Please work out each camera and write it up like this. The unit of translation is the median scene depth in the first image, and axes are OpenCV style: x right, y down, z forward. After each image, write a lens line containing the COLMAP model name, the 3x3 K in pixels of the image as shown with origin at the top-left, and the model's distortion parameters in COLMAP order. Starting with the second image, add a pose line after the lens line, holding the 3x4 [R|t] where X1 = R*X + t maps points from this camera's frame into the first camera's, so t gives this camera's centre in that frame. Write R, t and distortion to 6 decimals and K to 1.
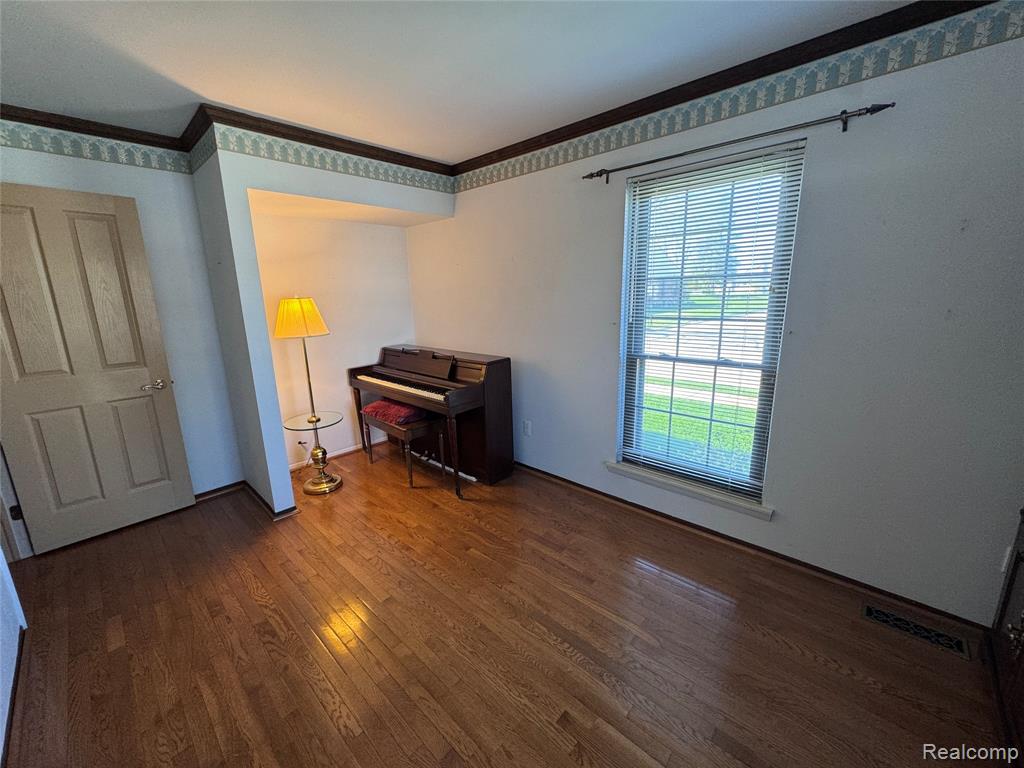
lens RADIAL K [[402.3, 0, 514.4], [0, 402.3, 389.7], [0, 0, 1]] dist [-0.006585, 0.000106]
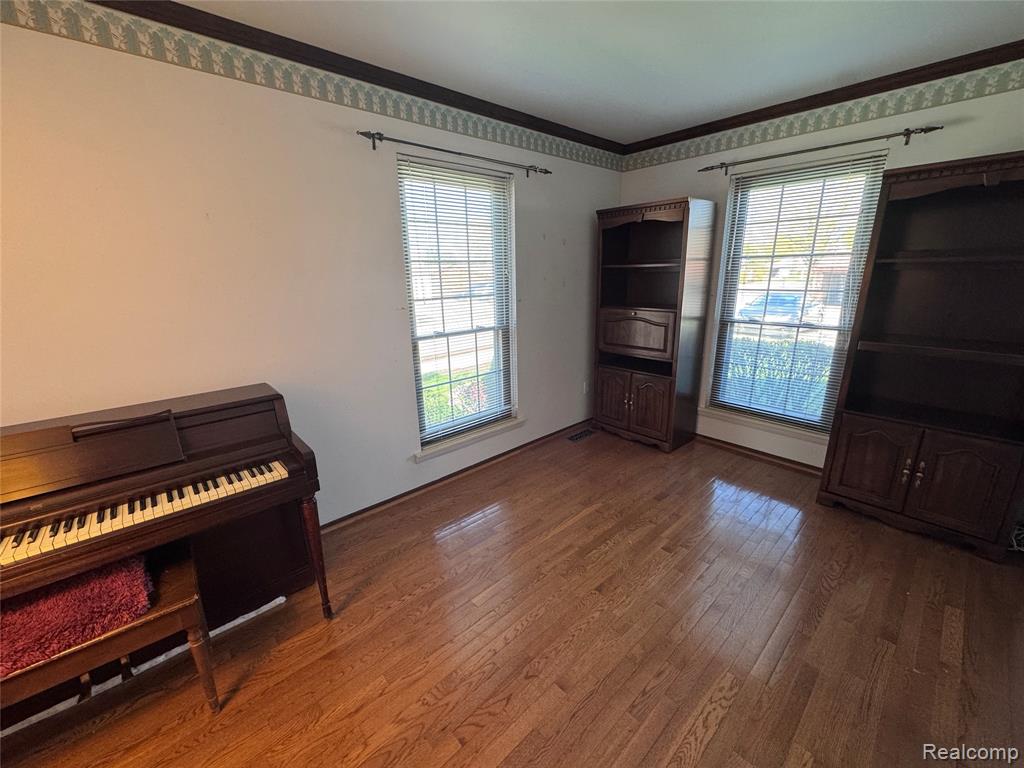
lens RADIAL K [[412.7, 0, 512.0], [0, 412.7, 384.0], [0, 0, 1]] dist [0.015439, -0.004296]
pose [[0.092068, -0.247917, 0.964397, -0.767671], [0.247324, 0.943853, 0.219025, -0.159689], [-0.964549, 0.218353, 0.148214, 0.708915]]
